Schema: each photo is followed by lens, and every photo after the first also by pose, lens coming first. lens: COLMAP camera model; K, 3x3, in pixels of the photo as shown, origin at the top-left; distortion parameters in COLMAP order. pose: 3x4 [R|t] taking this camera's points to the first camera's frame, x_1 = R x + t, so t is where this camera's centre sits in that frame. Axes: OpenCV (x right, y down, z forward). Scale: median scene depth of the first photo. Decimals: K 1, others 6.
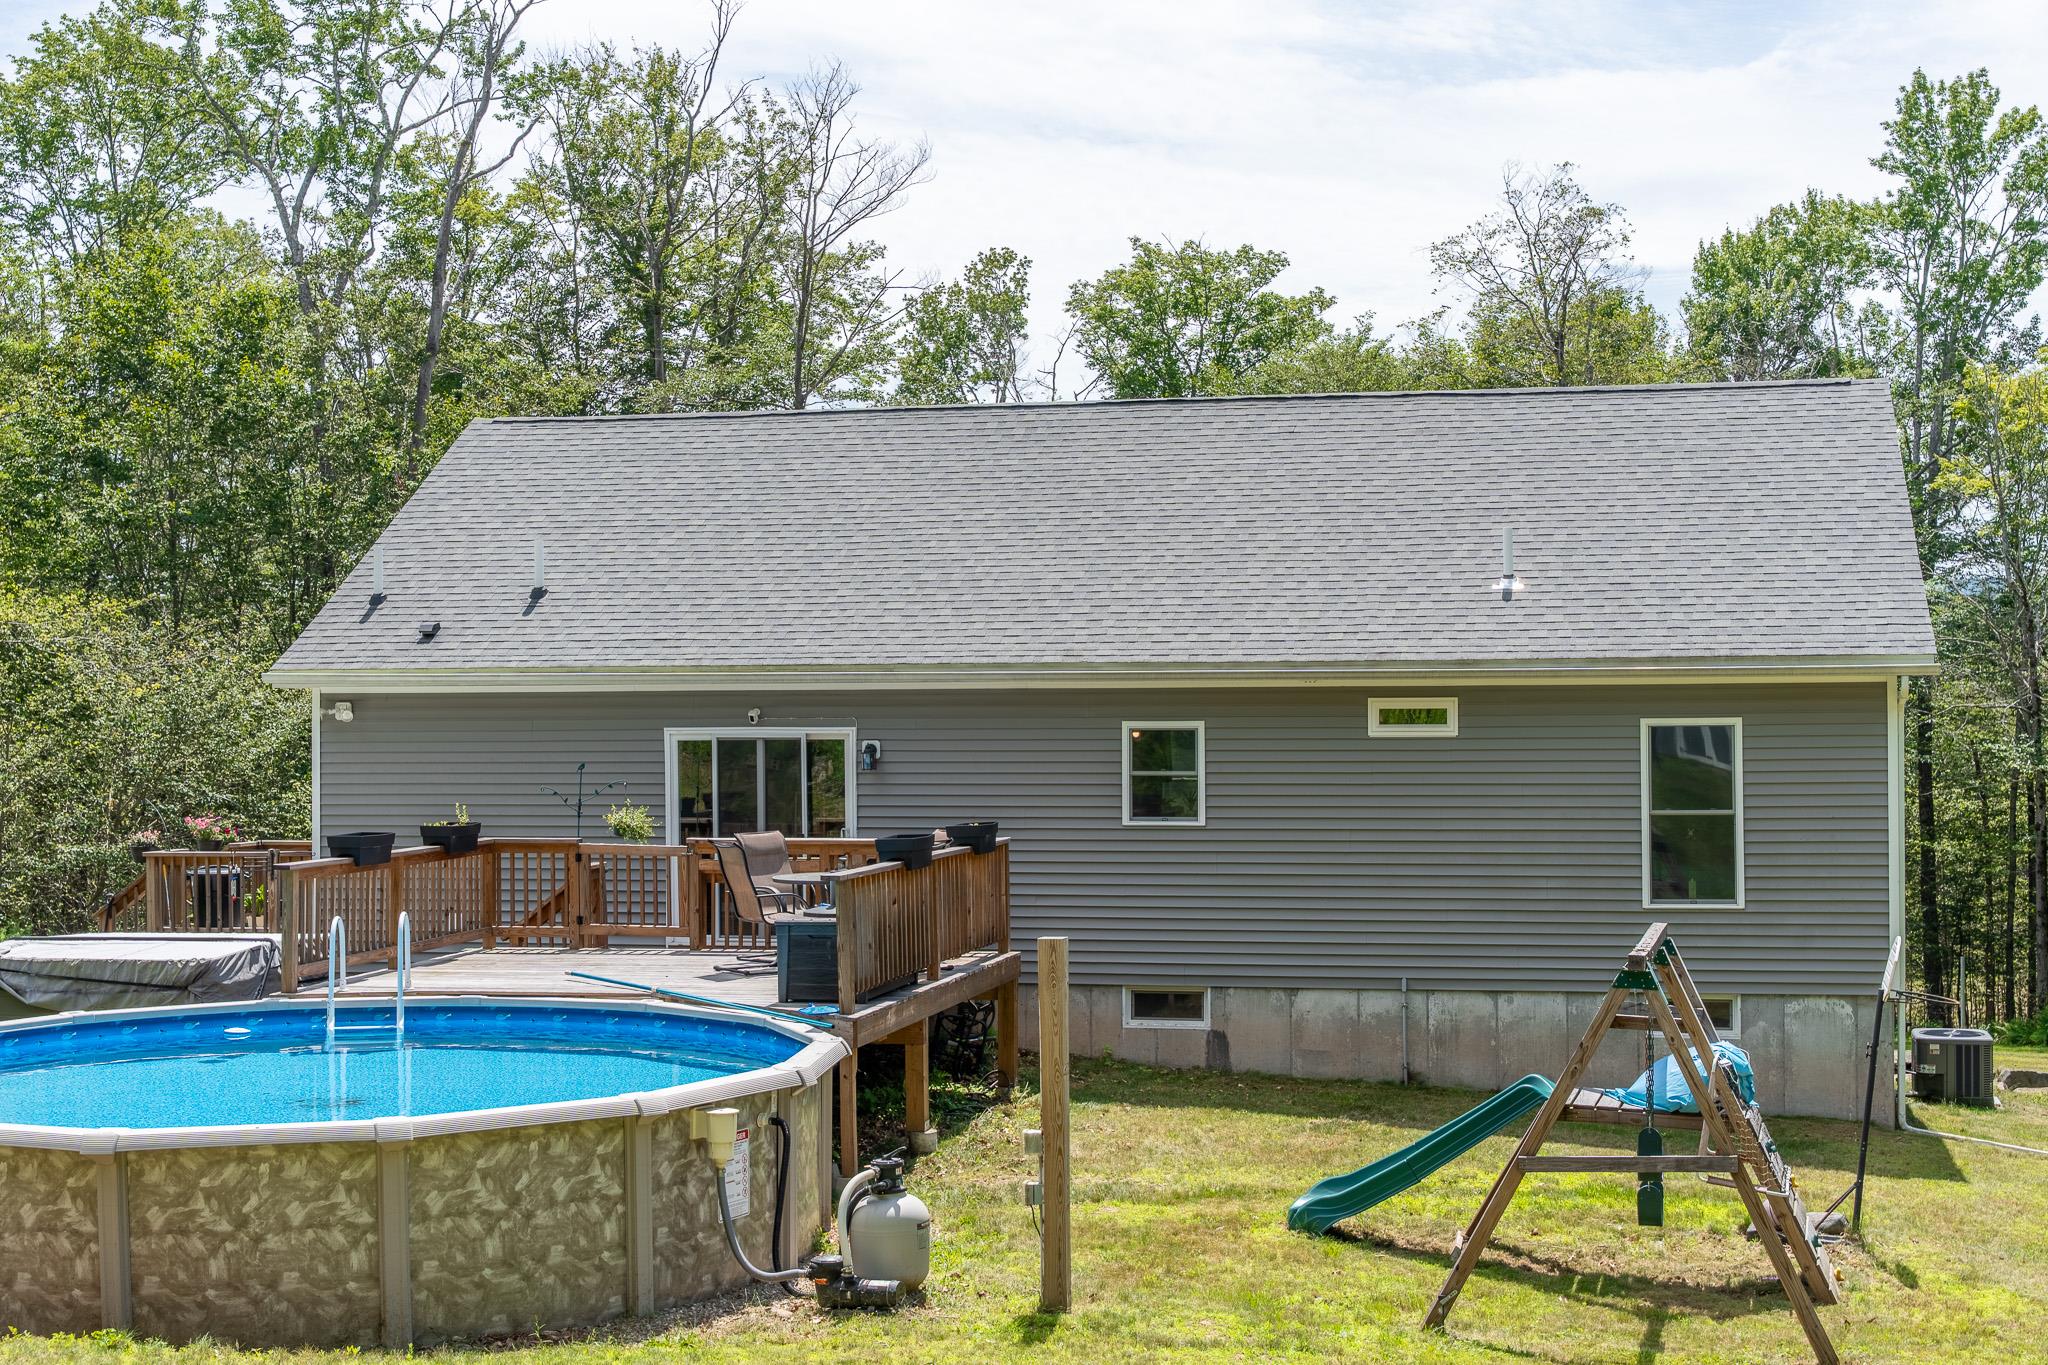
lens RADIAL K [[2810.1, 0, 1022.7], [0, 2810.1, 683.0], [0, 0, 1]] dist [0.032556, 0.000000]
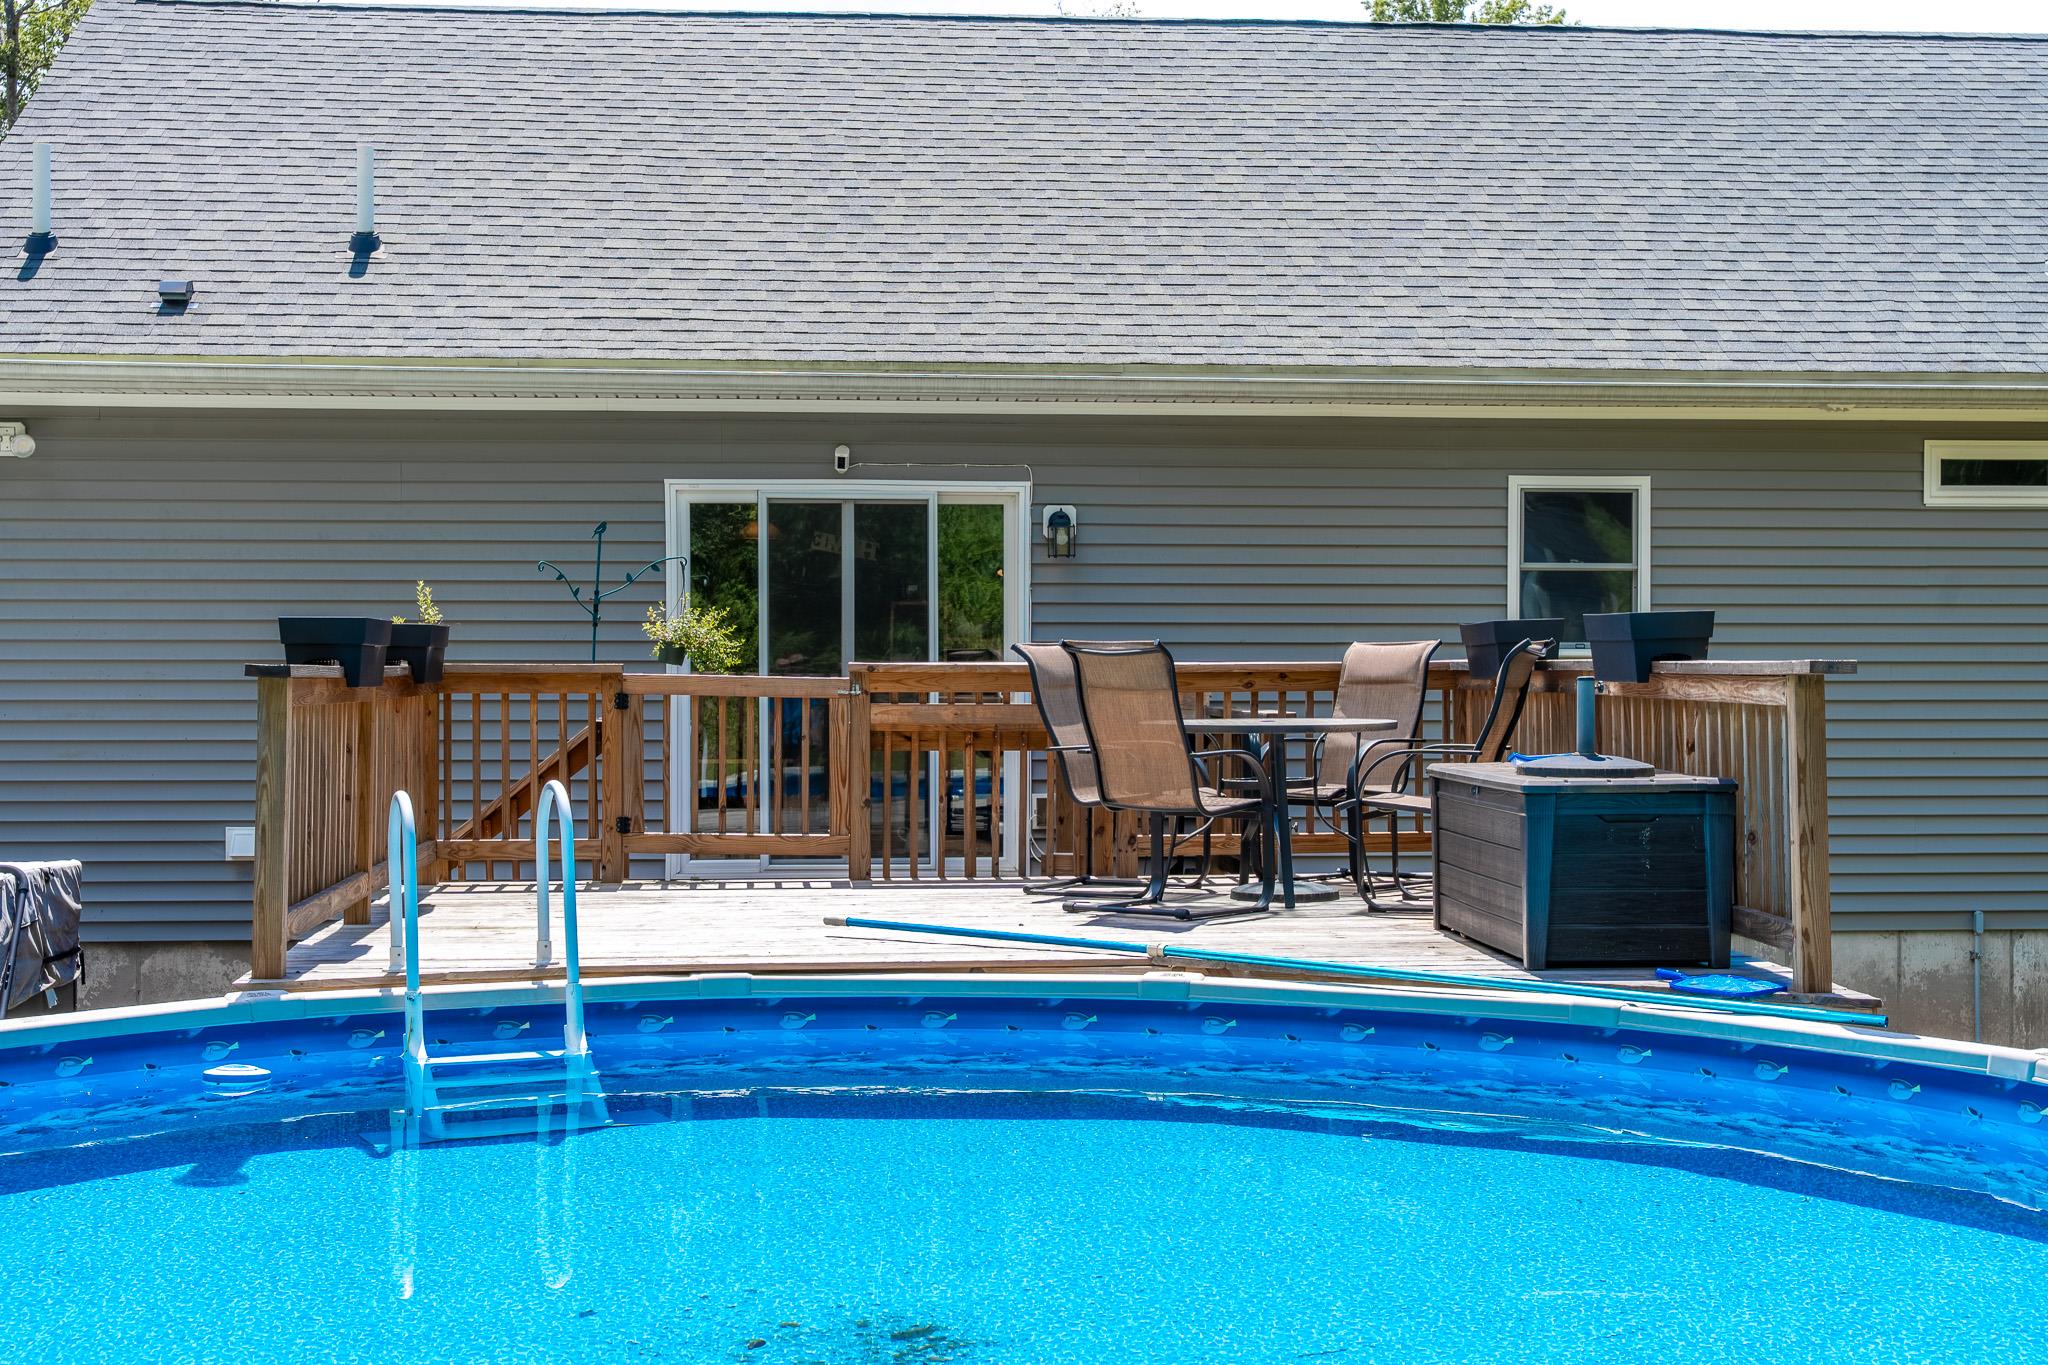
lens RADIAL K [[2810.1, 0, 1025.9], [0, 2810.1, 683.4], [0, 0, 1]] dist [0.032556, 0.000000]
pose [[0.955507, 0.004936, 0.294926, -0.230553], [-0.007688, 0.999937, 0.008173, 0.052596], [-0.294867, -0.010076, 0.955485, 0.481369]]
